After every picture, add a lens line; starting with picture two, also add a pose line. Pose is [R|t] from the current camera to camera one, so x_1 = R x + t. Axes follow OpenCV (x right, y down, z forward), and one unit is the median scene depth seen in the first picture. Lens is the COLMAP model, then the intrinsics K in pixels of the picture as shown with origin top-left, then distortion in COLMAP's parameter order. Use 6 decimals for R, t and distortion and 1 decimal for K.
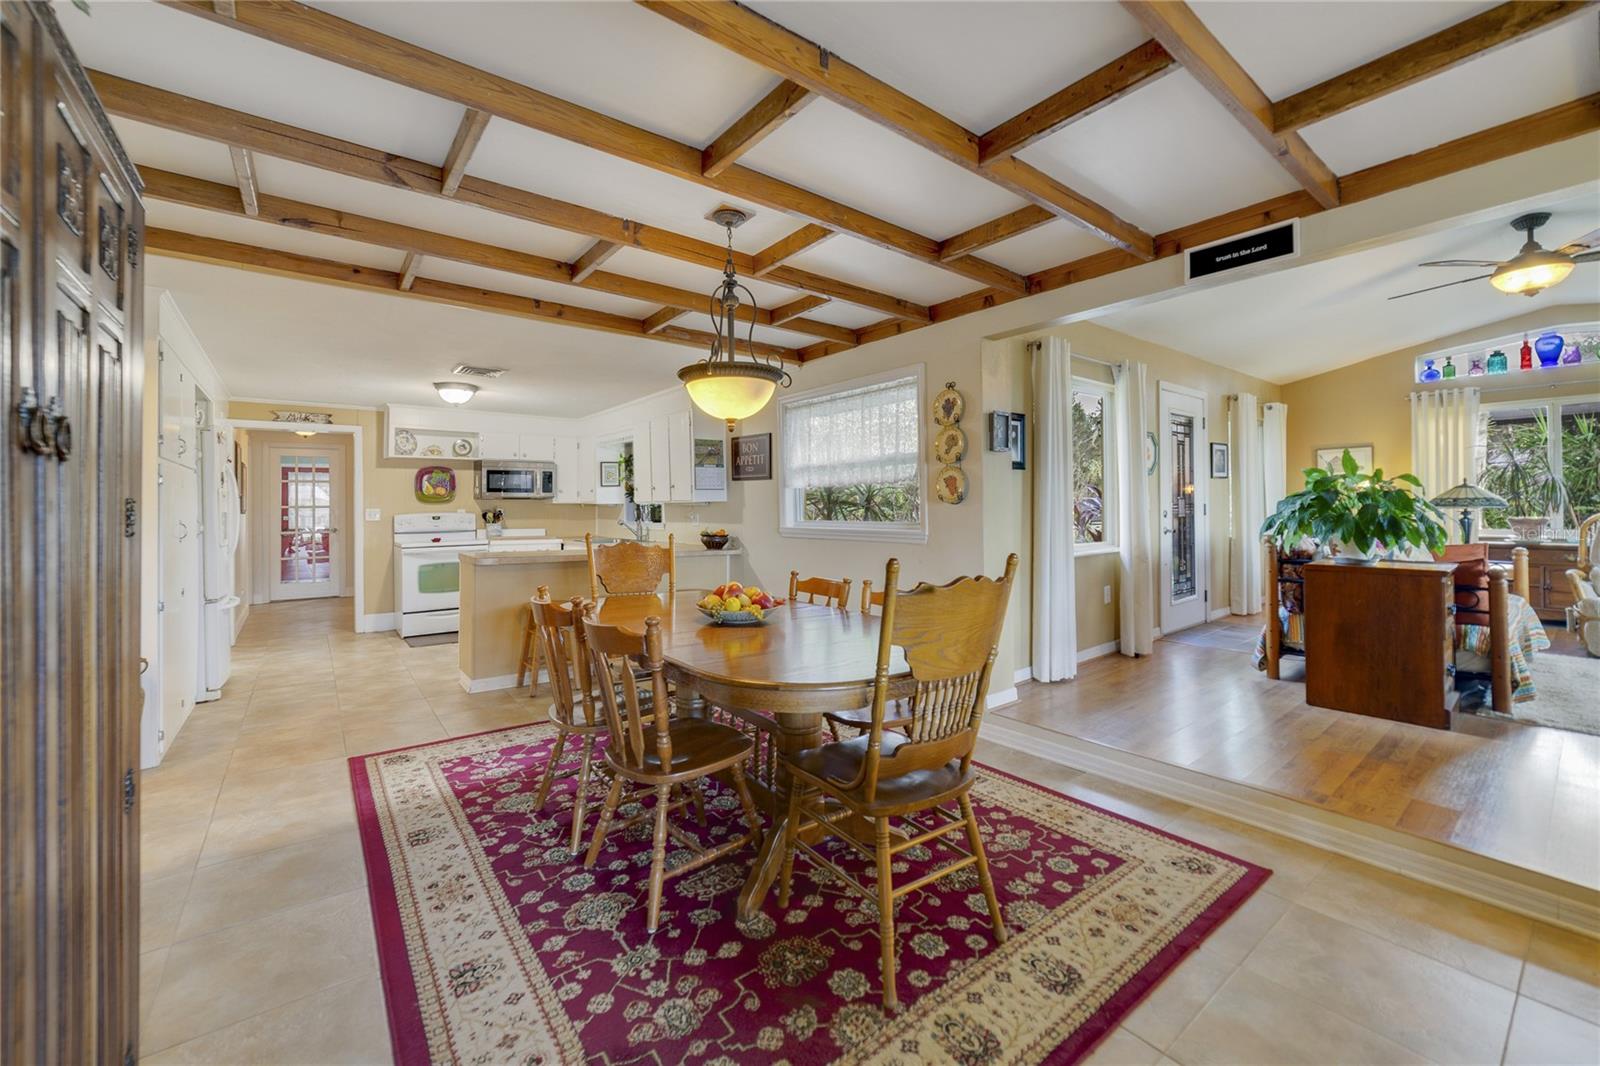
lens RADIAL K [[640.0, 0, 794.7], [0, 640.0, 499.0], [0, 0, 1]] dist [-0.008922, 0.000637]
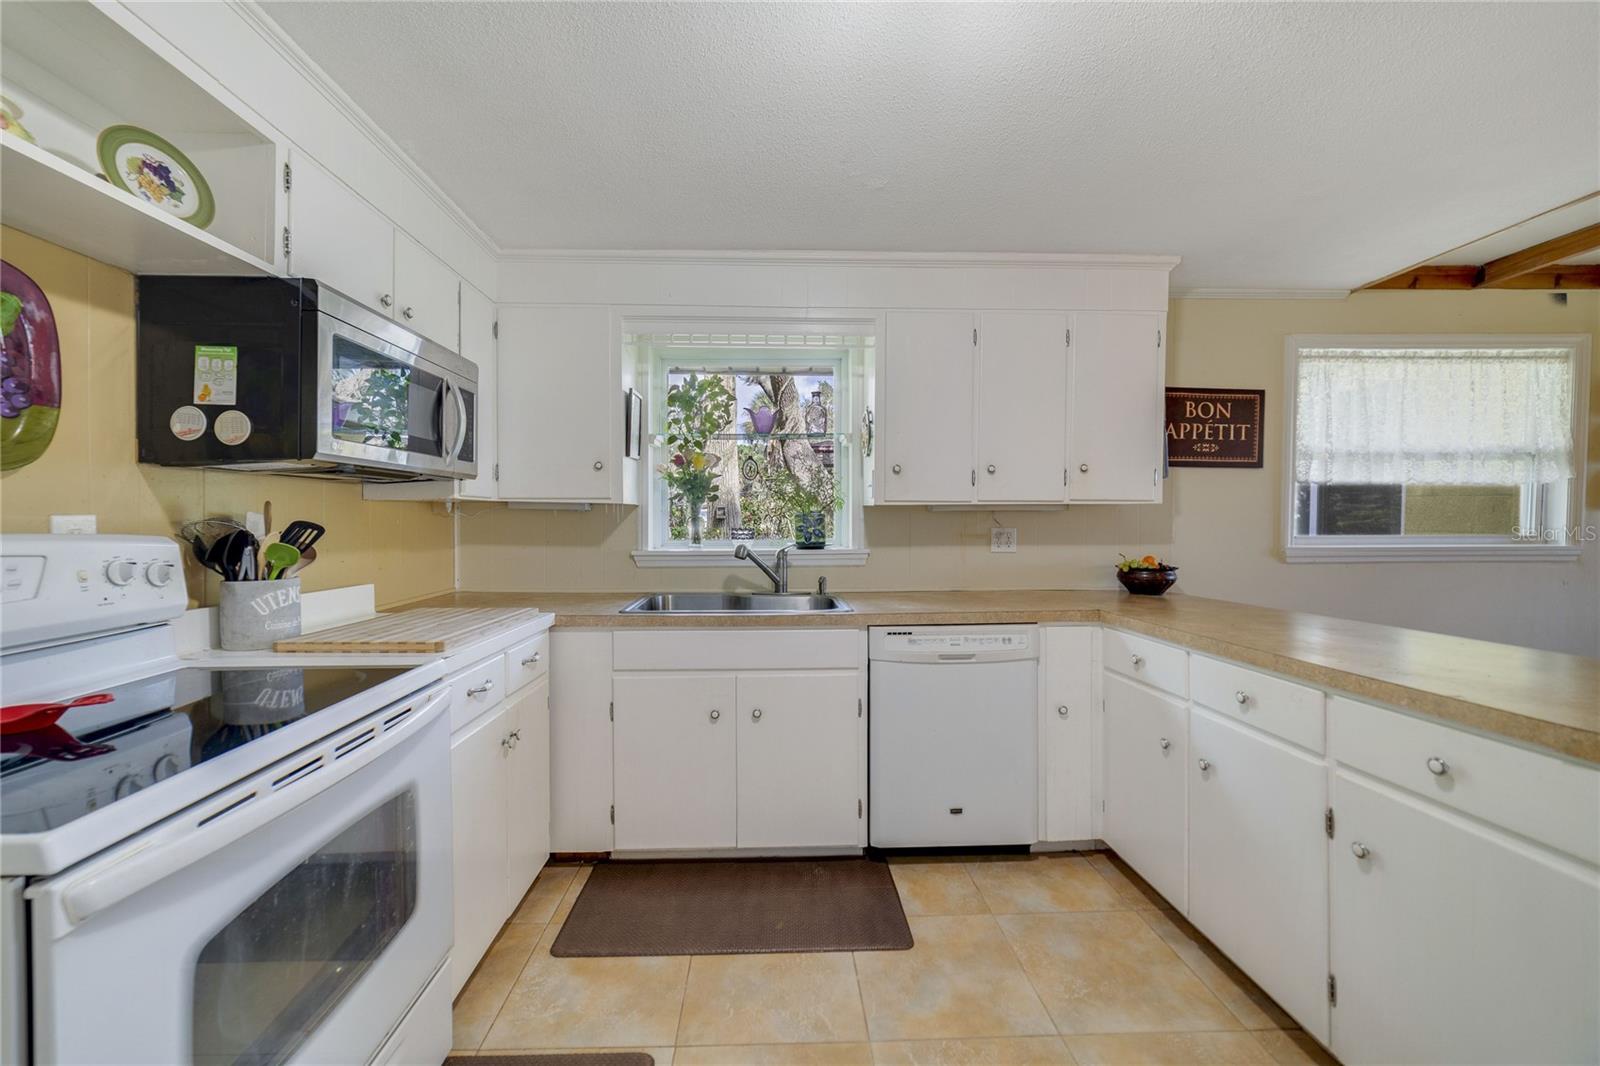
lens RADIAL K [[619.9, 0, 784.5], [0, 619.9, 520.9], [0, 0, 1]] dist [-0.013233, 0.005388]
pose [[0.586277, 0.000802, 0.810110, -0.701974], [-0.012029, 0.999898, 0.007716, 0.018218], [-0.810021, -0.014268, 0.586227, 0.944602]]
